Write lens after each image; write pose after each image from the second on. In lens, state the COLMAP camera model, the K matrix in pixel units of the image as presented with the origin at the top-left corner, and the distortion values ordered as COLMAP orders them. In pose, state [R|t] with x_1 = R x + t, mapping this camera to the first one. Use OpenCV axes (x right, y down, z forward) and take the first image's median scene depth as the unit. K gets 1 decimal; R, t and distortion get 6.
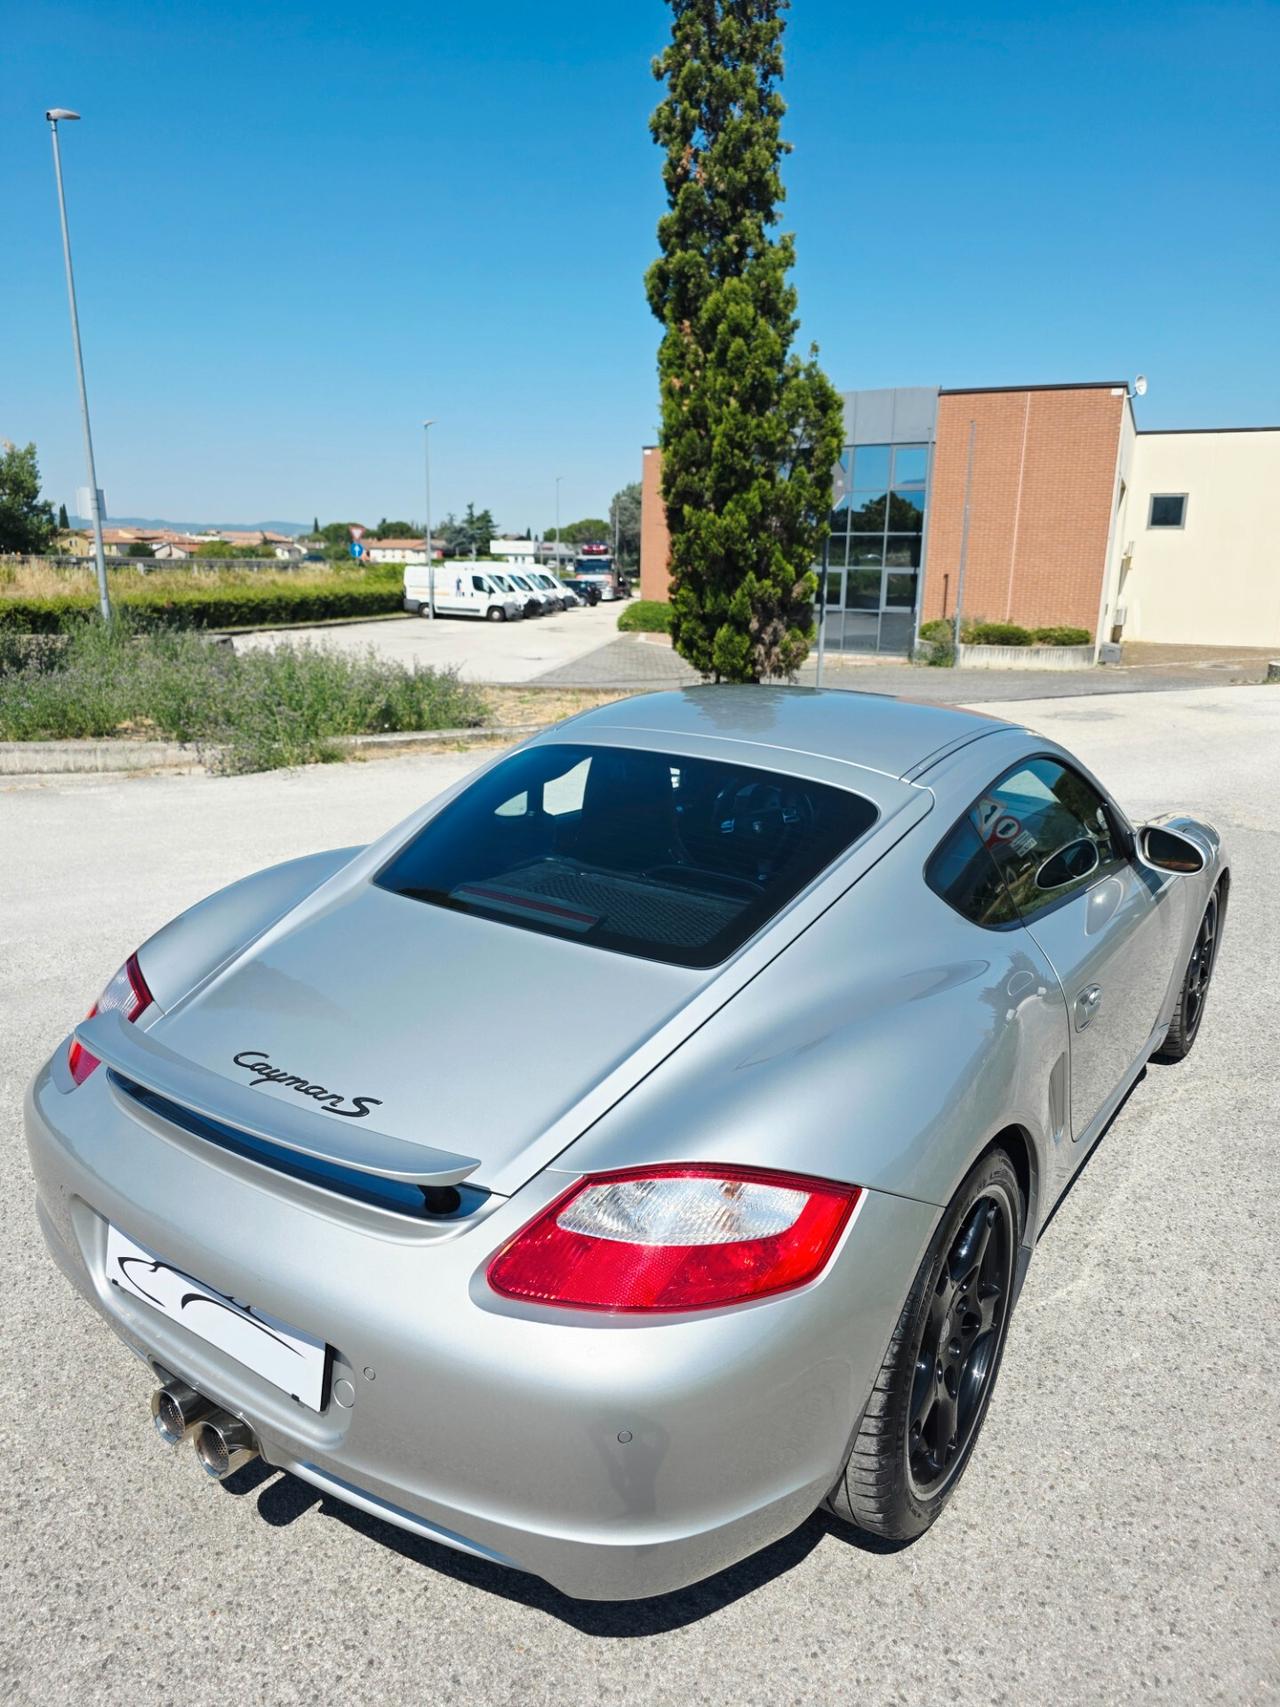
lens RADIAL K [[1162.8, 0, 660.9], [0, 1162.8, 844.6], [0, 0, 1]] dist [0.035850, -0.036528]
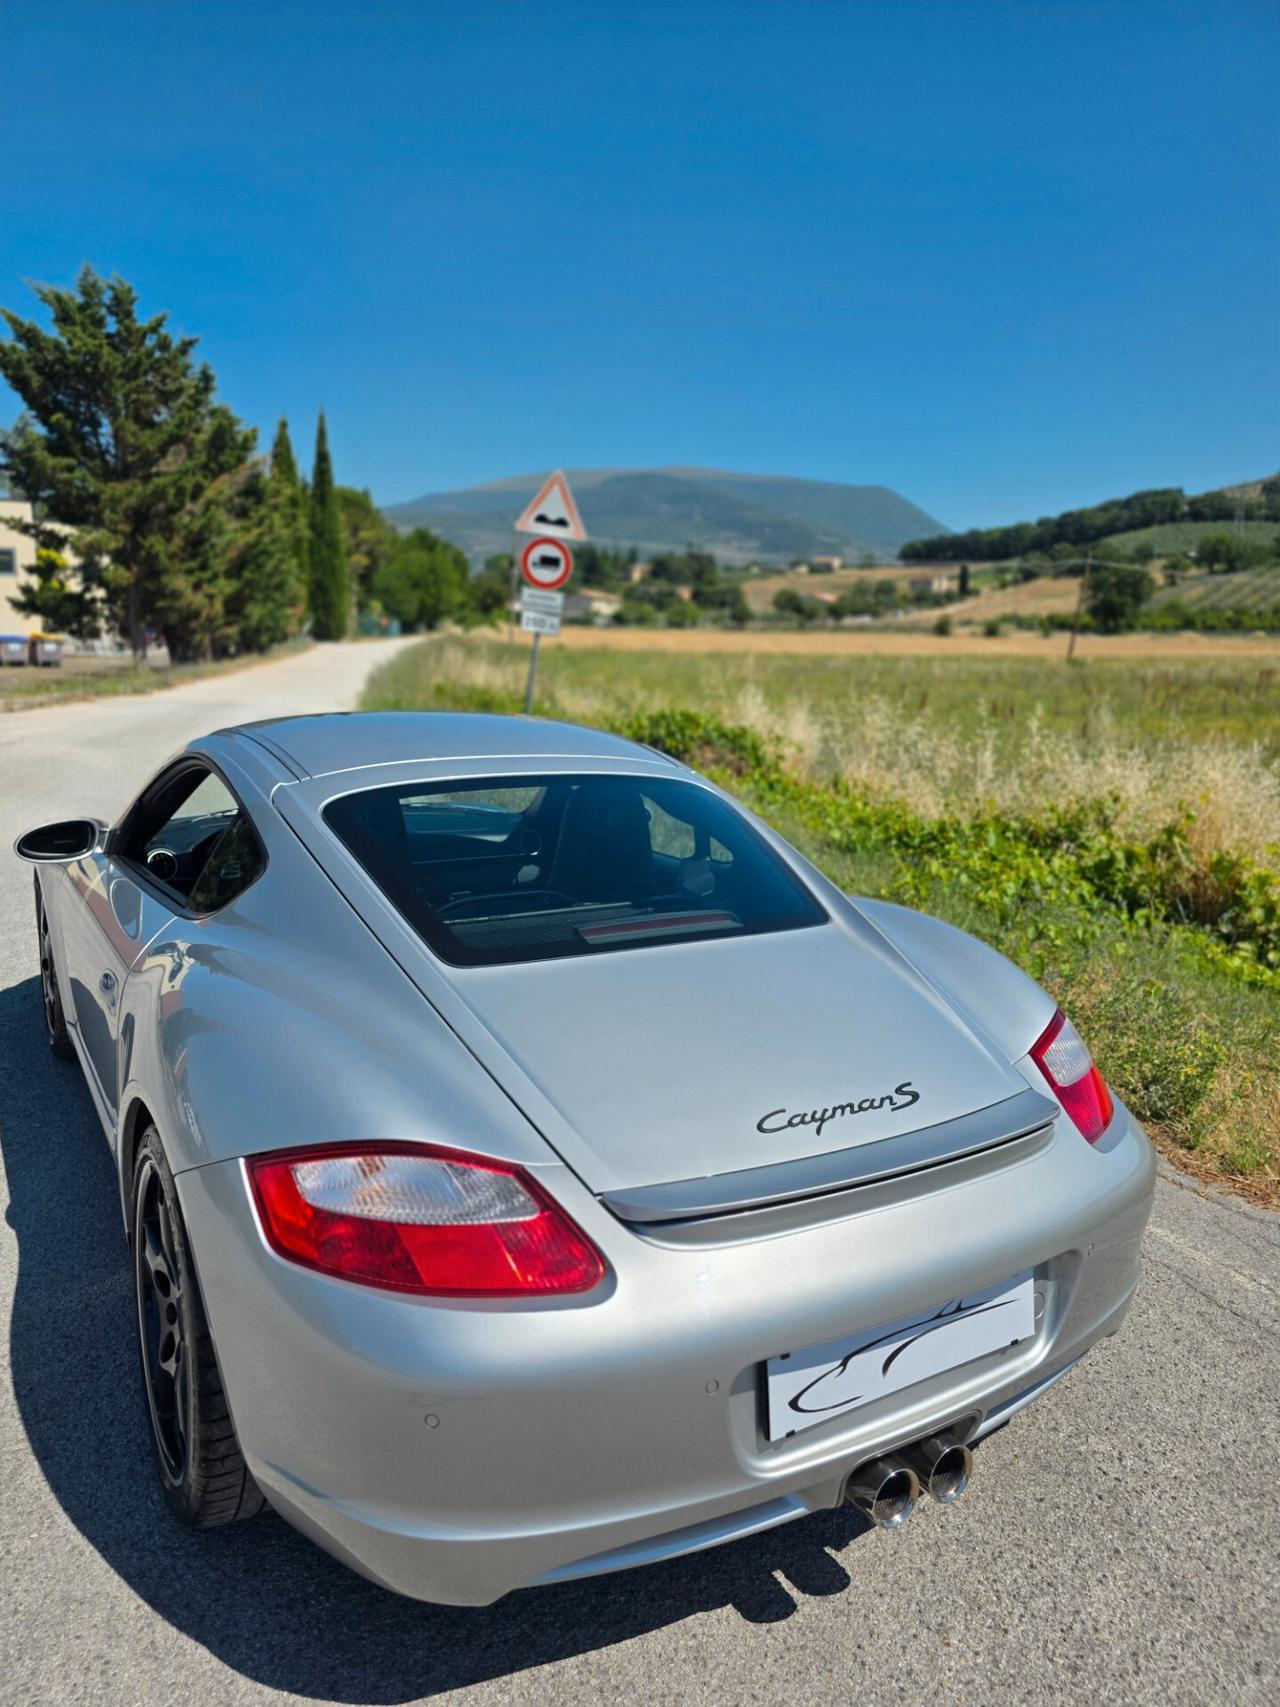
lens RADIAL K [[1162.8, 0, 638.8], [0, 1162.8, 862.8], [0, 0, 1]] dist [0.035850, -0.036528]
pose [[0.397159, -0.186960, 0.898505, -0.490467], [0.198255, 0.973391, 0.114909, -0.057538], [-0.896080, 0.132496, 0.423657, 0.287657]]
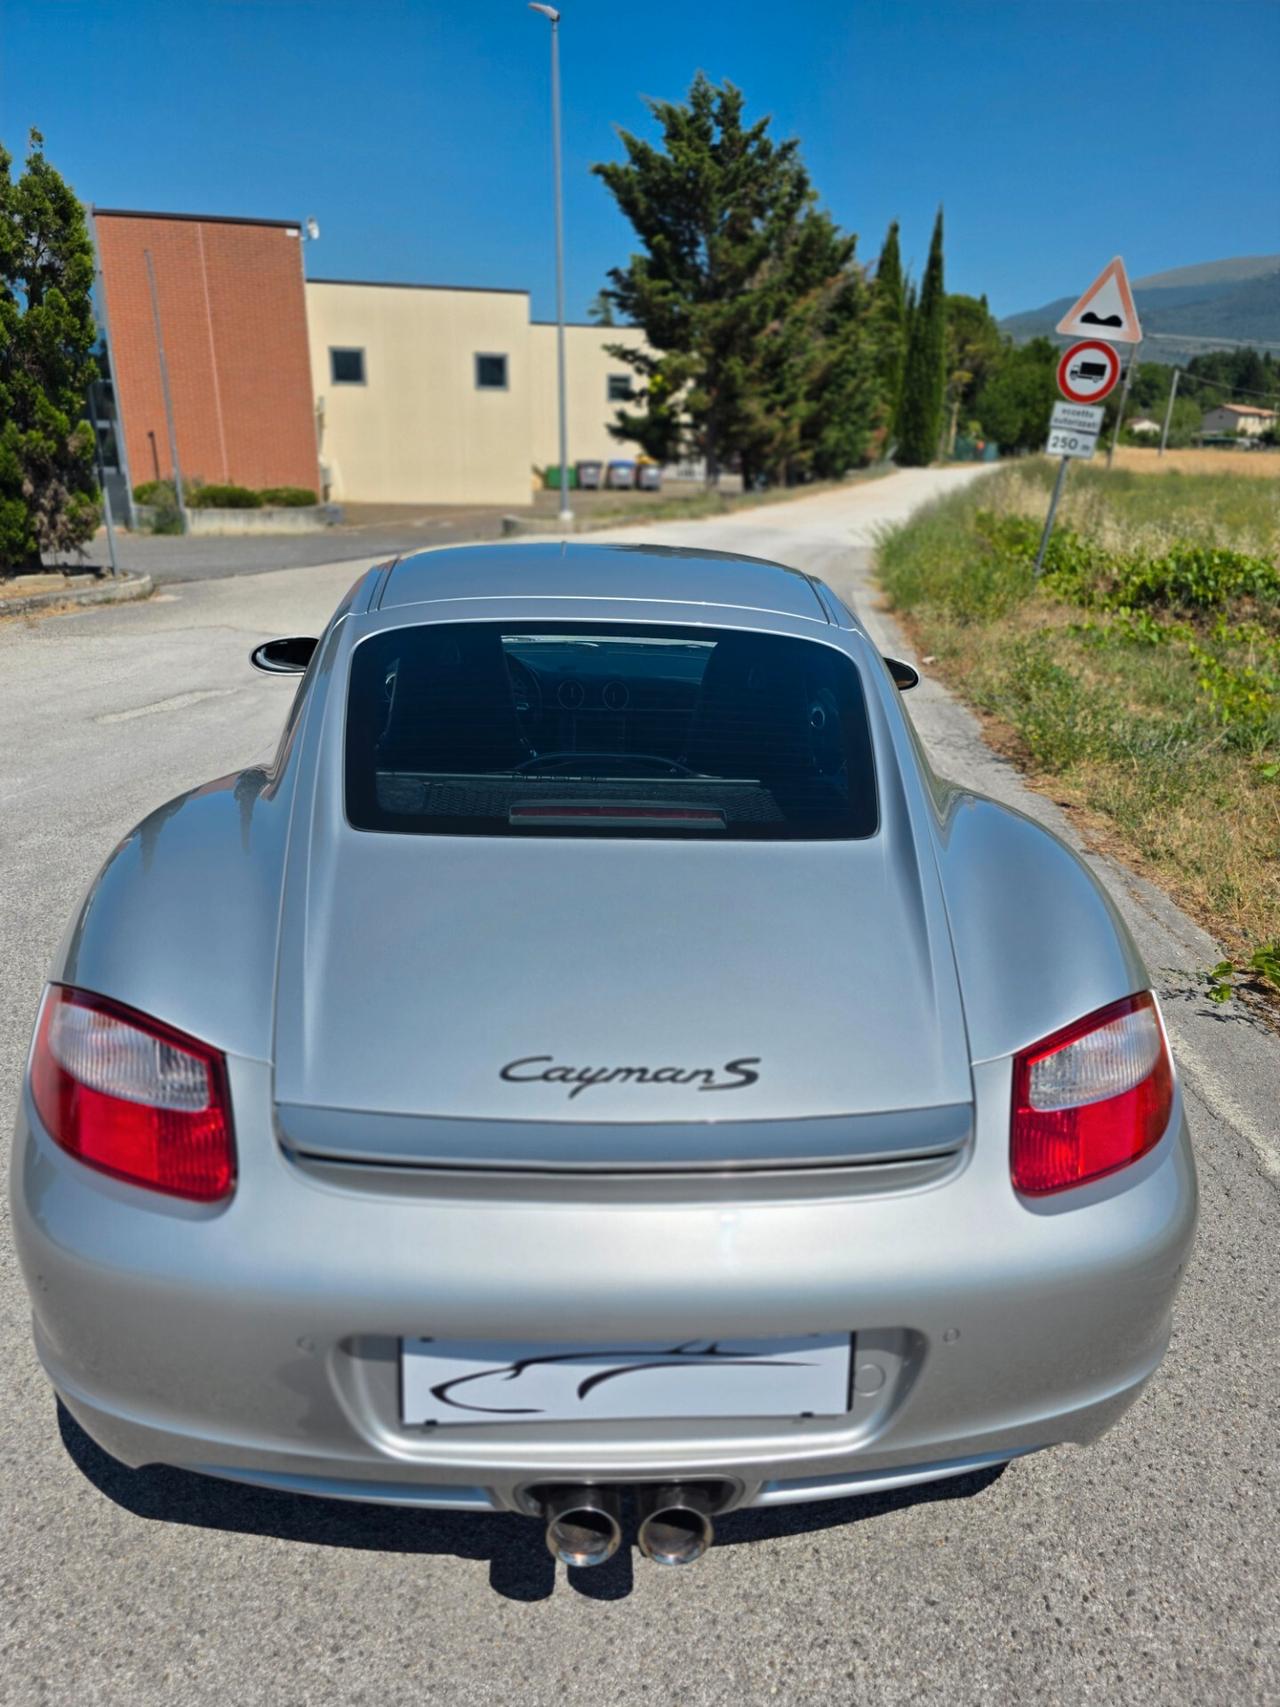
lens RADIAL K [[1162.8, 0, 645.8], [0, 1162.8, 871.8], [0, 0, 1]] dist [0.035850, -0.036528]
pose [[0.780879, -0.217033, 0.585769, -0.294902], [0.138289, 0.974500, 0.176711, -0.025699], [-0.609184, -0.056984, 0.790979, 0.156938]]
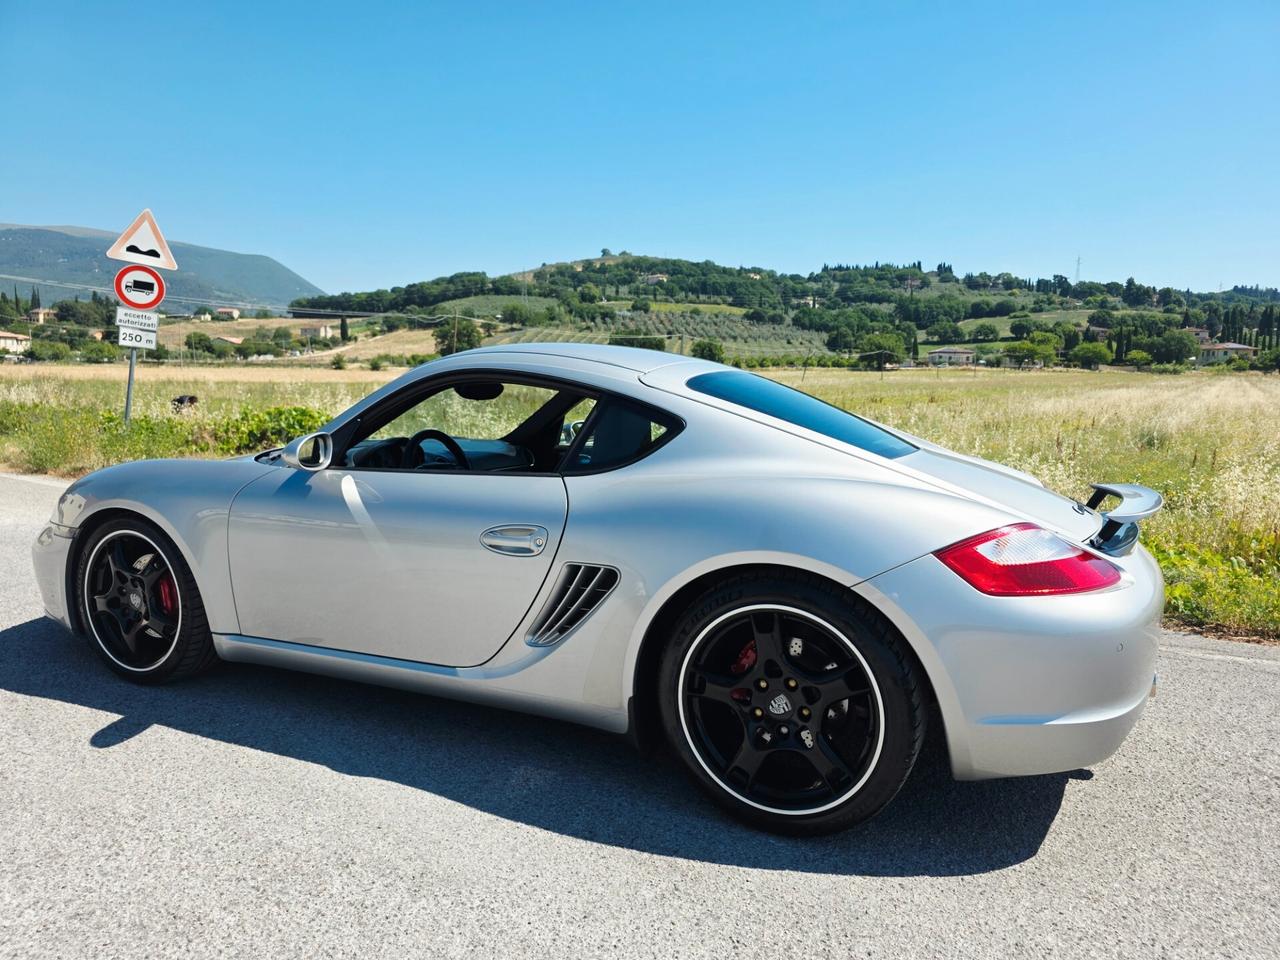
lens RADIAL K [[871.9, 0, 635.2], [0, 871.9, 485.9], [0, 0, 1]] dist [0.035850, -0.036528]
pose [[-0.189258, -0.138421, 0.972122, -0.631063], [0.210860, 0.961189, 0.177916, -0.095191], [-0.959020, 0.238654, -0.152725, 0.766683]]
